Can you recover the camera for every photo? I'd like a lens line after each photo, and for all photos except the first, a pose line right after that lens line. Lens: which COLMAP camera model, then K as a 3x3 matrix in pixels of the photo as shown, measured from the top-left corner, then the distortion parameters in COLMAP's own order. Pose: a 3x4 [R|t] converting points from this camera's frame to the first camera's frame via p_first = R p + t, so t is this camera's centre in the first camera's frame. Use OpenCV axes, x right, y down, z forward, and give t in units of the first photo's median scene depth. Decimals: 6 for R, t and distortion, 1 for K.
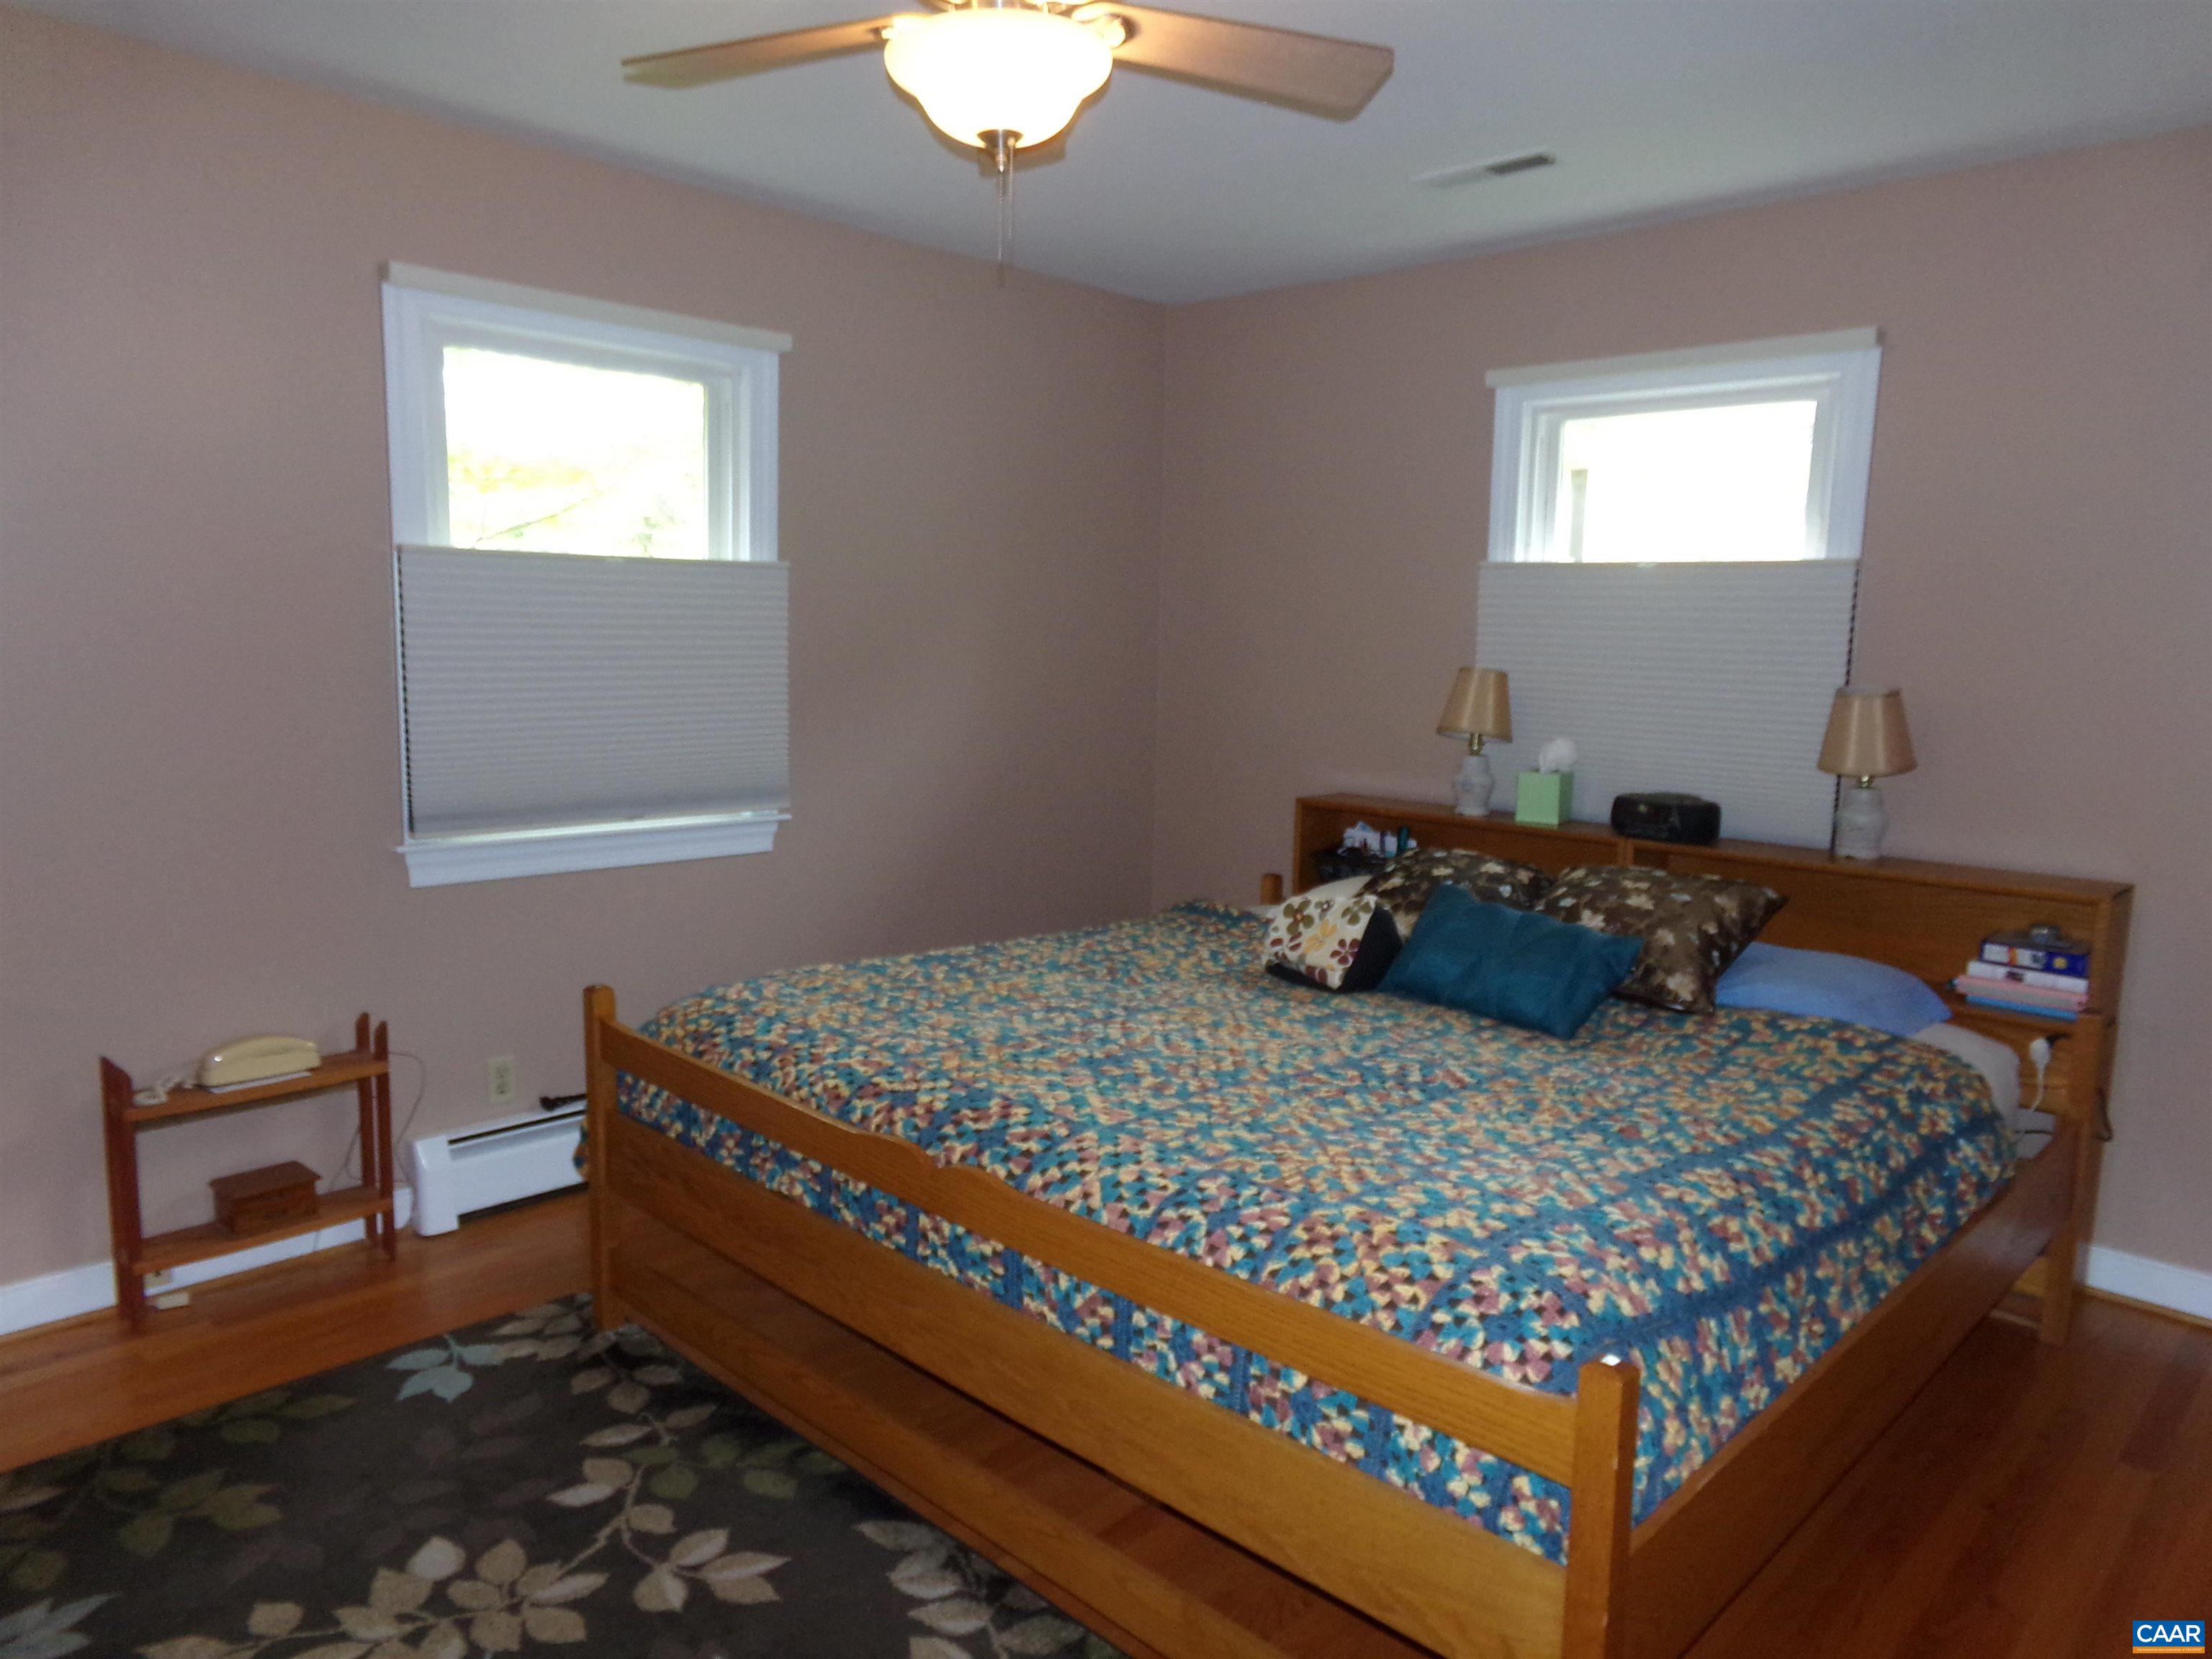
lens RADIAL K [[1533.0, 0, 1109.0], [0, 1533.0, 841.2], [0, 0, 1]] dist [-0.119902, 0.199176]
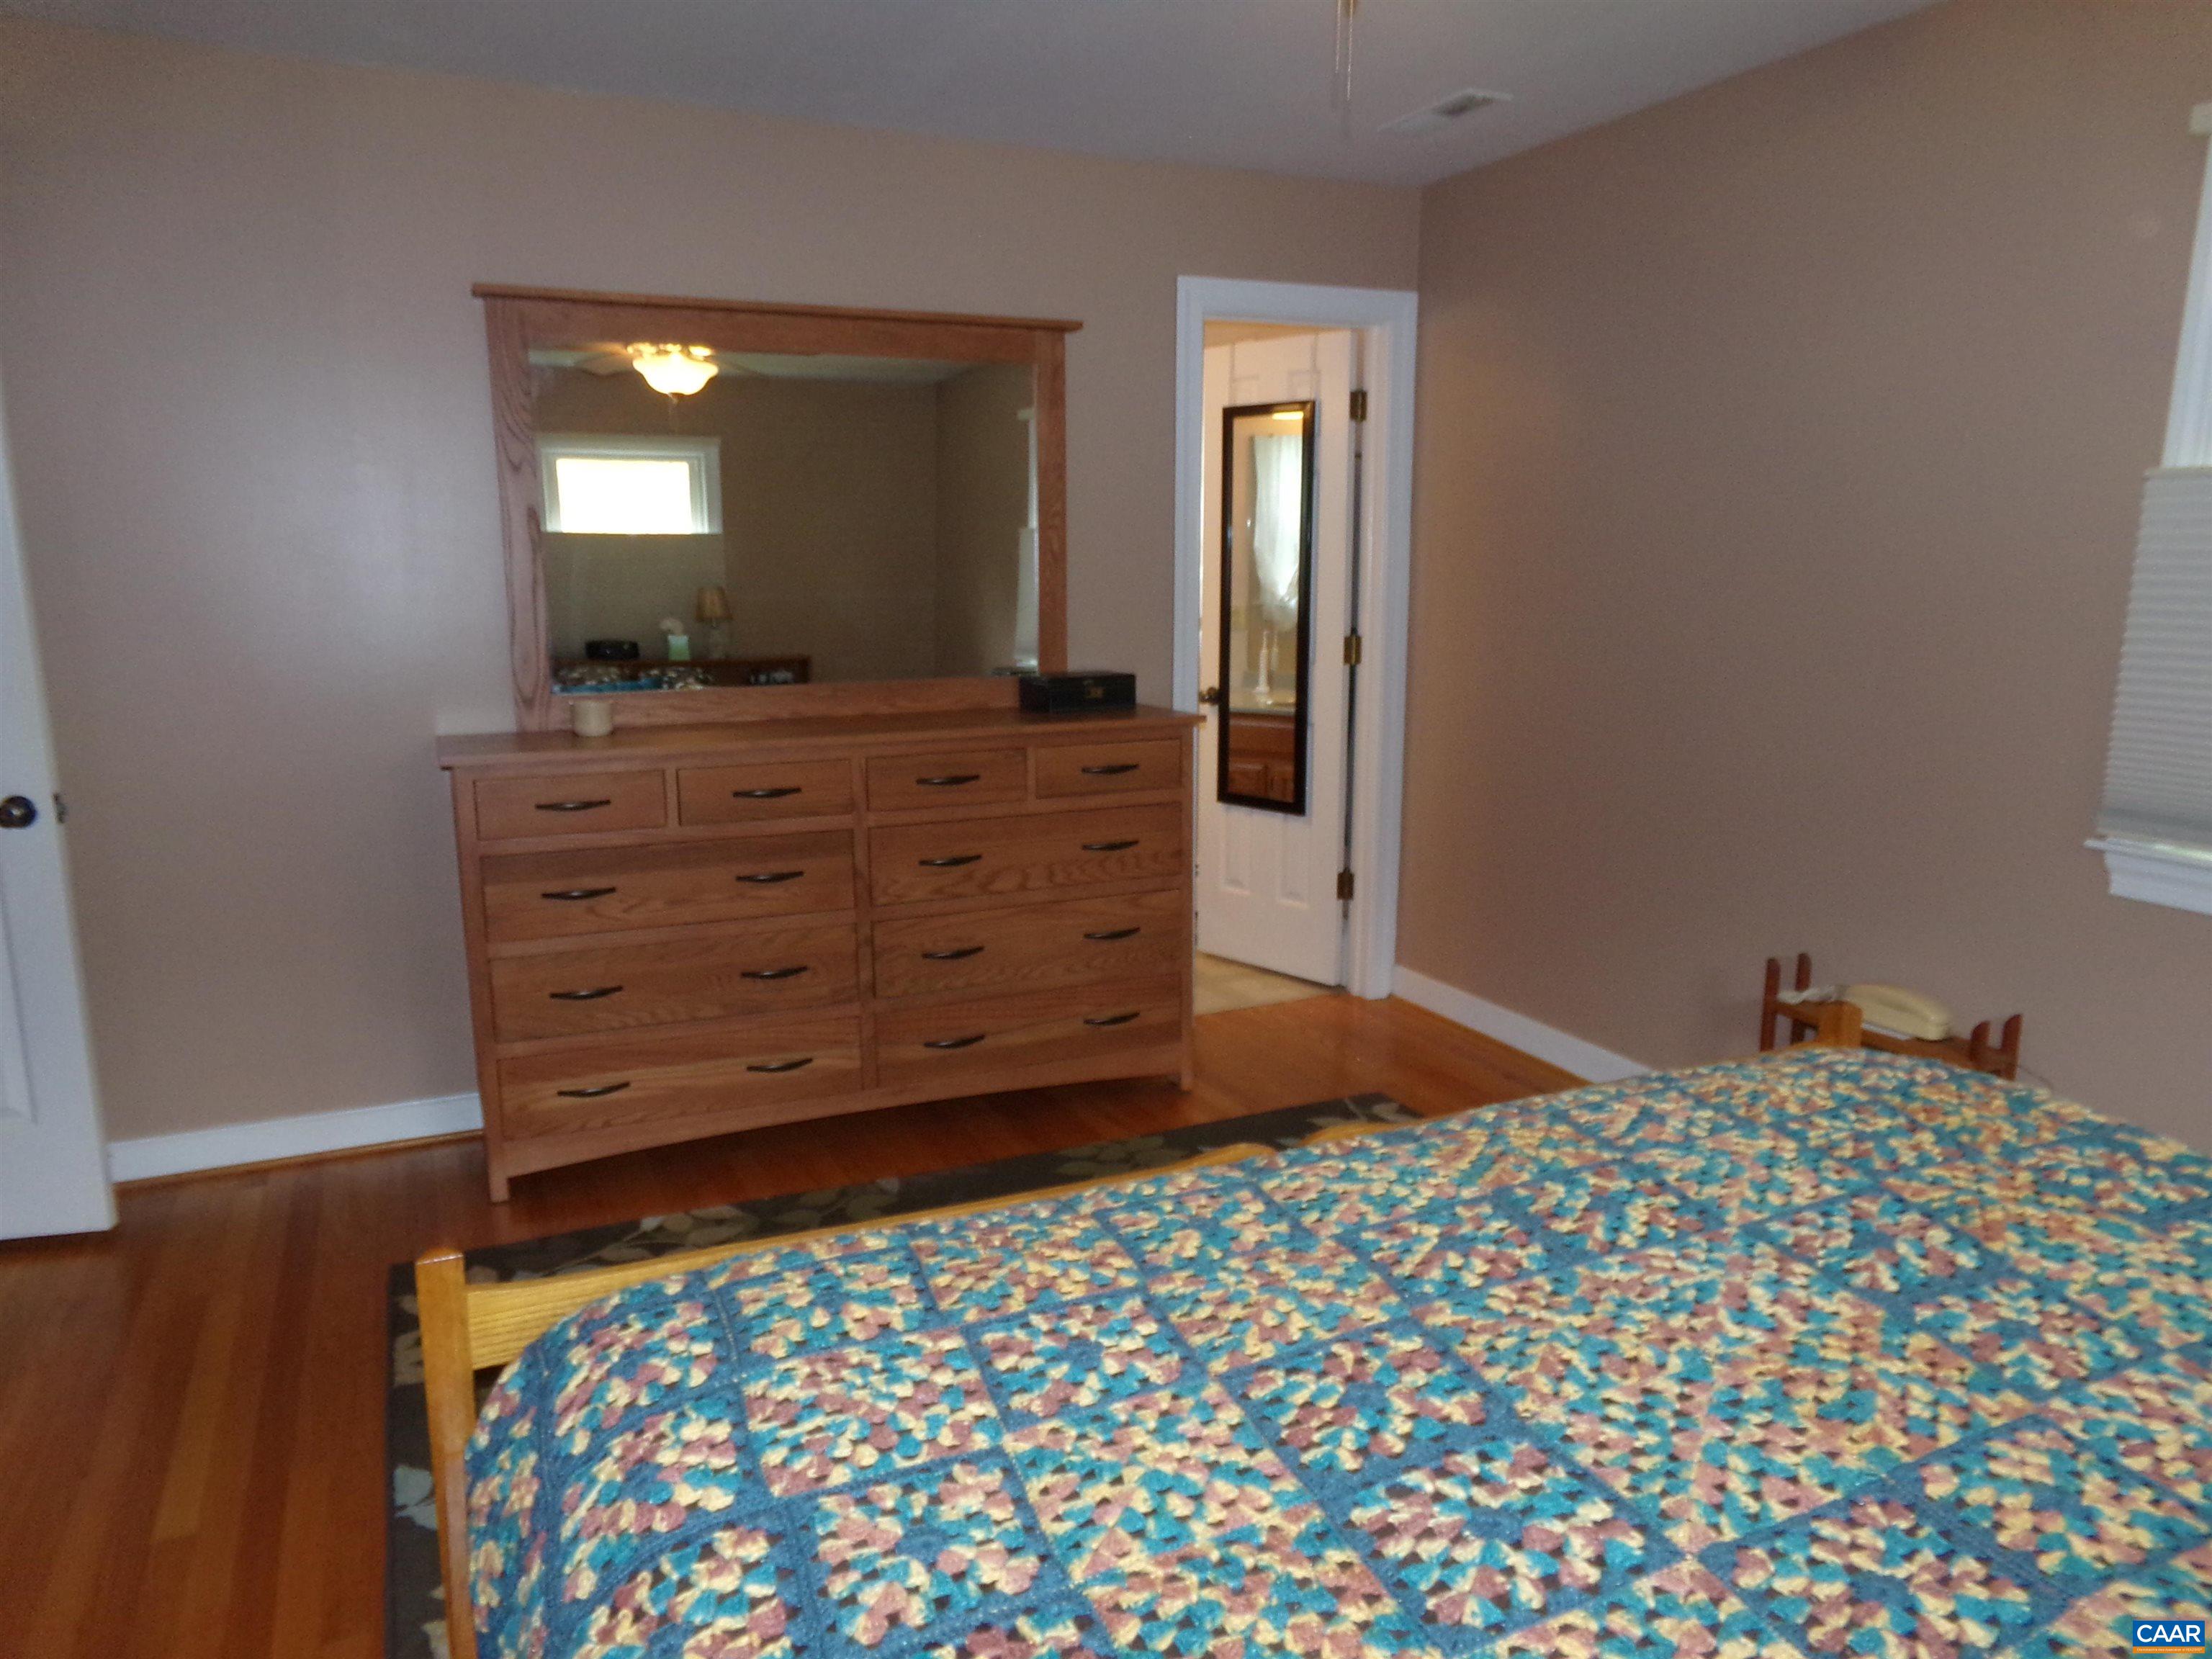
lens RADIAL K [[1533.0, 0, 1109.0], [0, 1533.0, 841.2], [0, 0, 1]] dist [-0.119902, 0.199176]
pose [[-0.388693, 0.135088, -0.911410, 0.710607], [-0.127939, 0.971697, 0.198586, -0.131438], [0.912442, 0.193794, -0.360409, 1.157206]]
